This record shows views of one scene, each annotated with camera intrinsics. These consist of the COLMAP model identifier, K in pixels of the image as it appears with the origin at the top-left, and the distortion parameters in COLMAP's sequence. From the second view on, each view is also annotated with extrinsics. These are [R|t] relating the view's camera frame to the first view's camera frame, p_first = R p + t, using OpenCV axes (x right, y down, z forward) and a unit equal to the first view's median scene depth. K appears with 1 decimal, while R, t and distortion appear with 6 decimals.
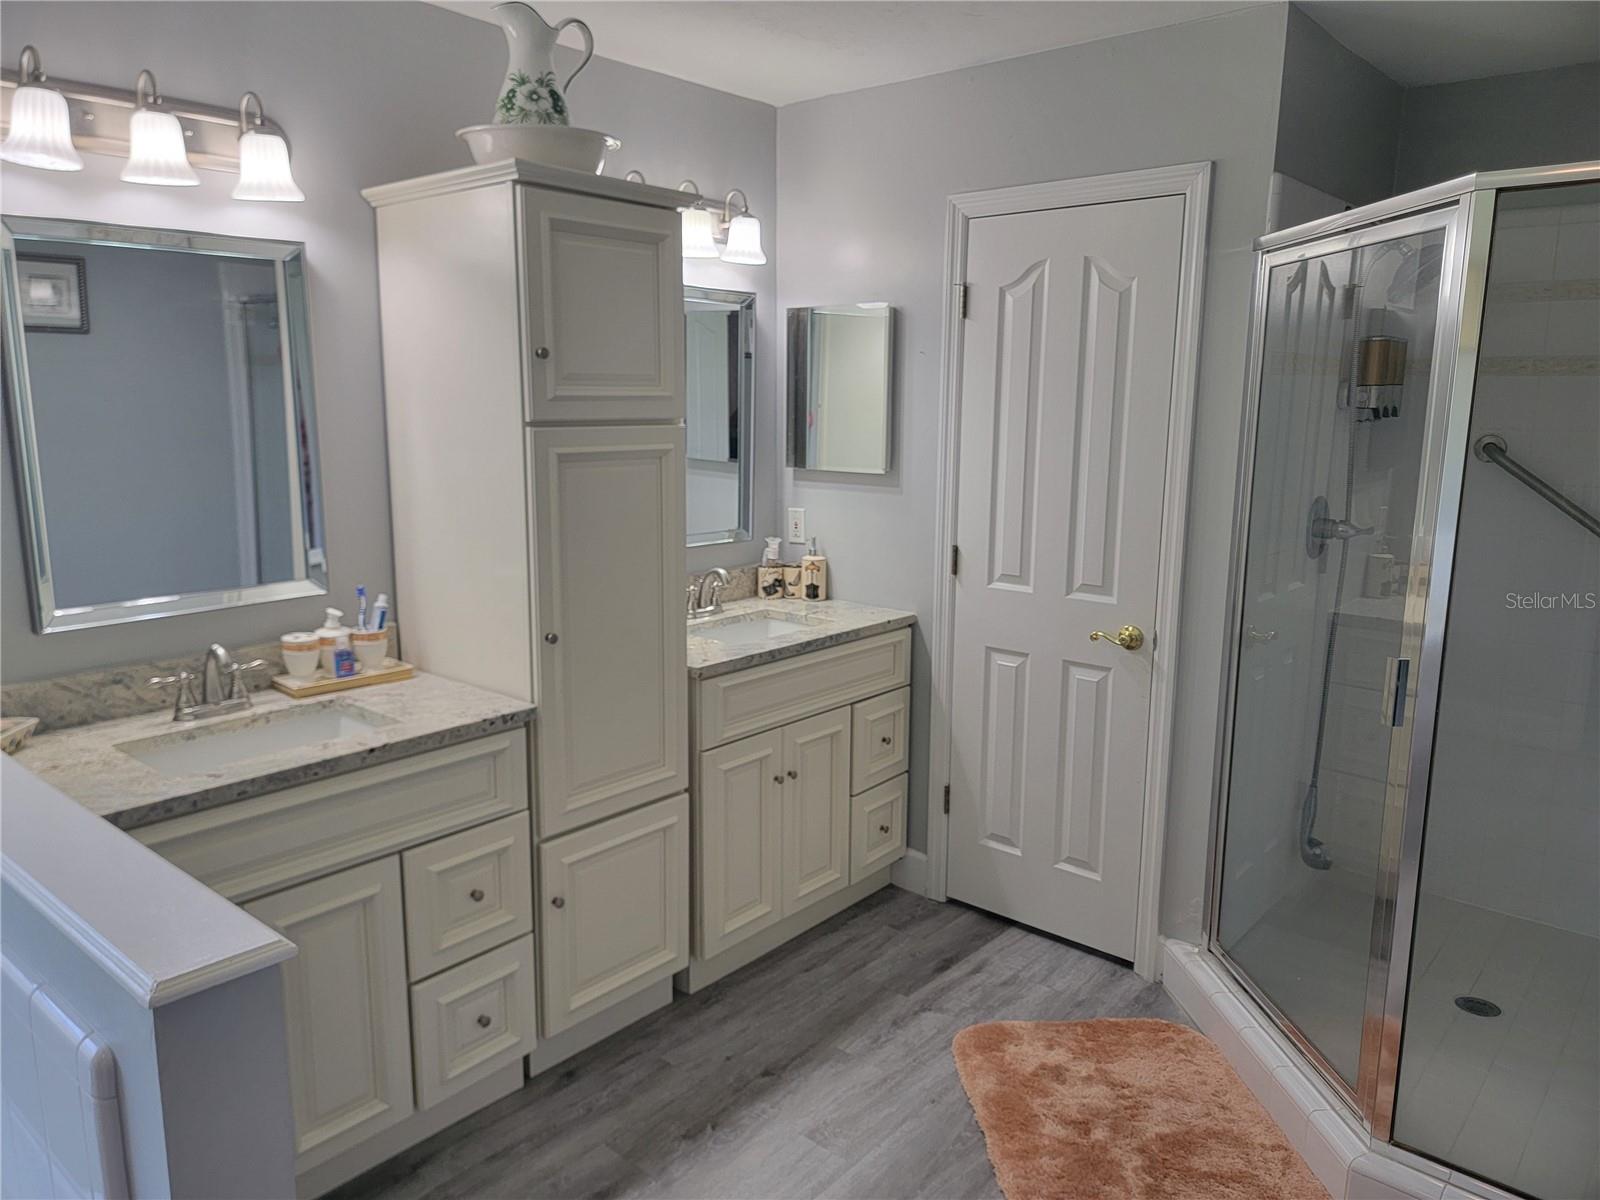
lens RADIAL K [[1145.7, 0, 760.8], [0, 1145.7, 589.9], [0, 0, 1]] dist [0.058864, -0.067318]
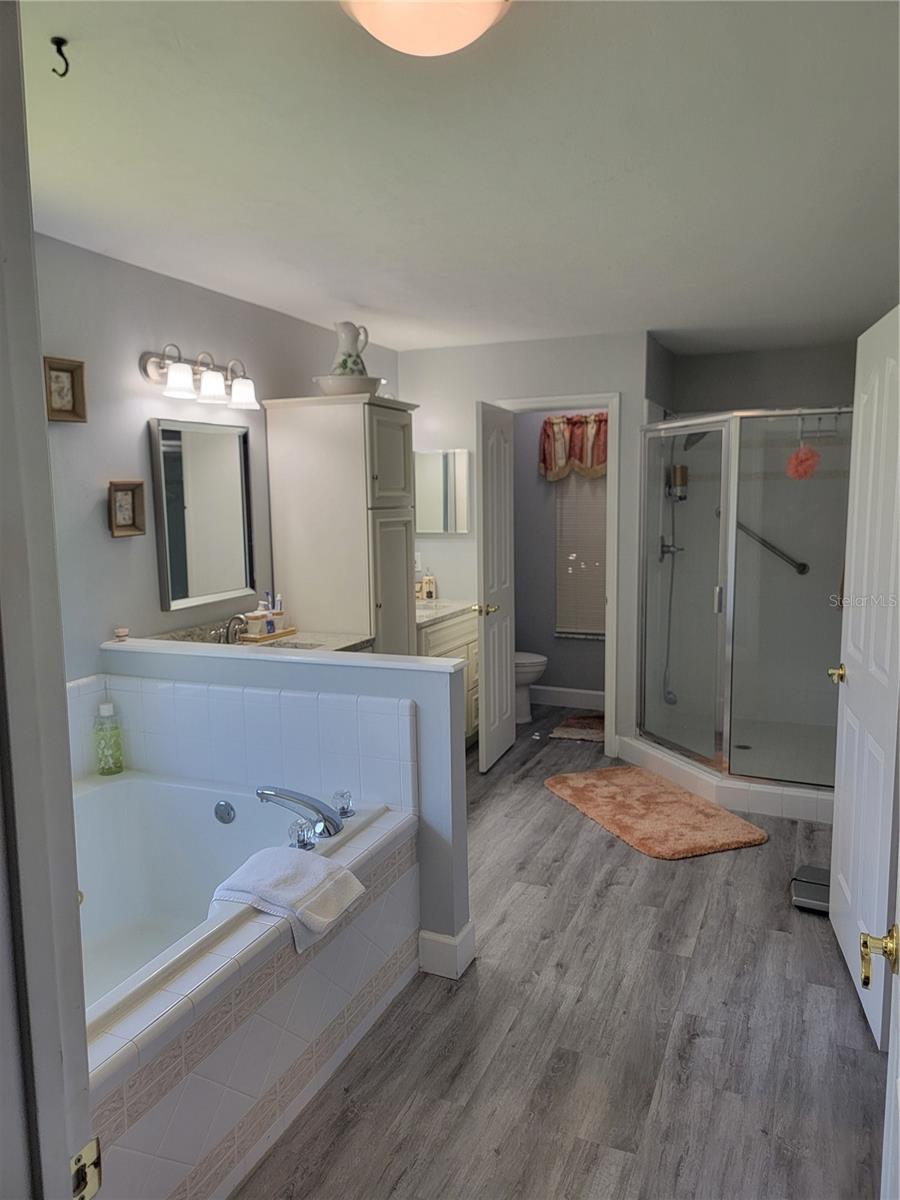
lens RADIAL K [[872.4, 0, 450.0], [0, 872.4, 600.0], [0, 0, 1]] dist [0.058068, -0.072049]
pose [[0.950683, -0.055083, 0.305232, -0.539619], [0.070105, 0.996798, -0.038464, 0.100751], [-0.302136, 0.057966, 0.951501, -0.604564]]
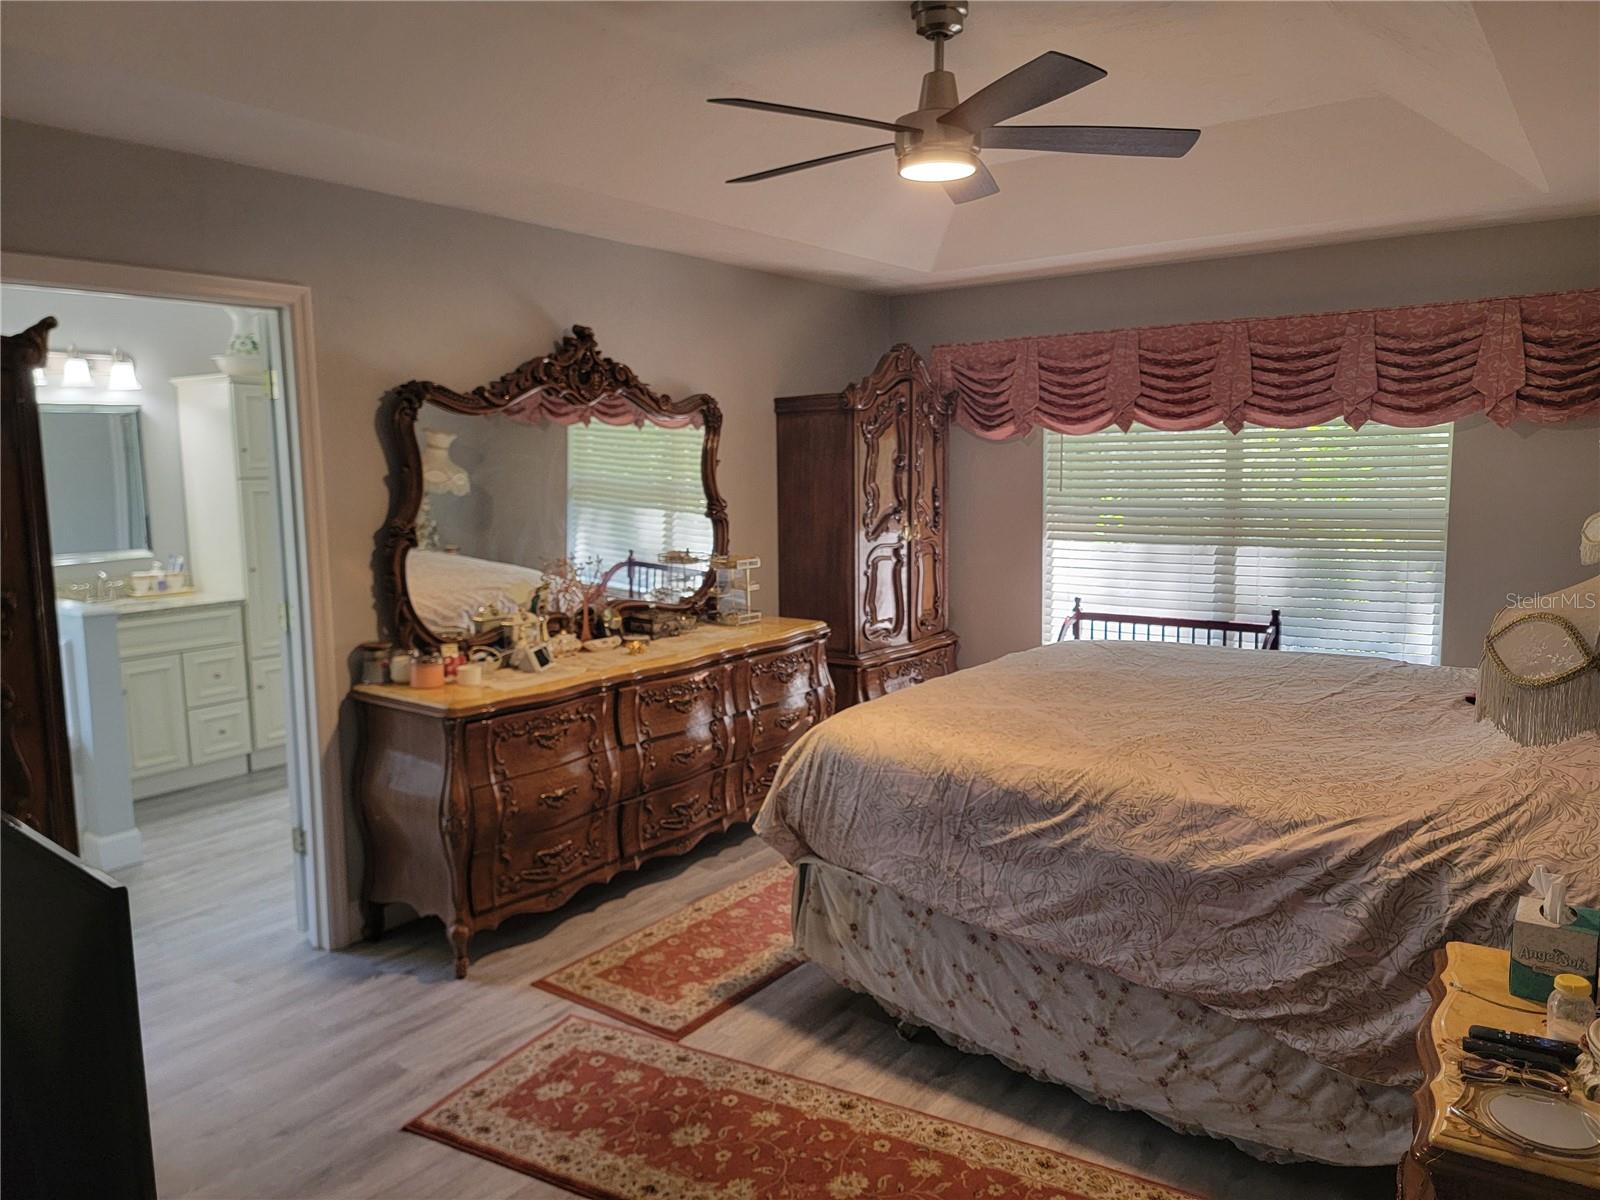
lens RADIAL K [[1126.6, 0, 801.6], [0, 1126.6, 605.5], [0, 0, 1]] dist [0.059400, -0.059044]
pose [[0.995095, -0.025201, 0.095664, 0.684451], [0.030285, 0.998184, -0.052076, 0.260537], [-0.094178, 0.054718, 0.994051, -1.365897]]
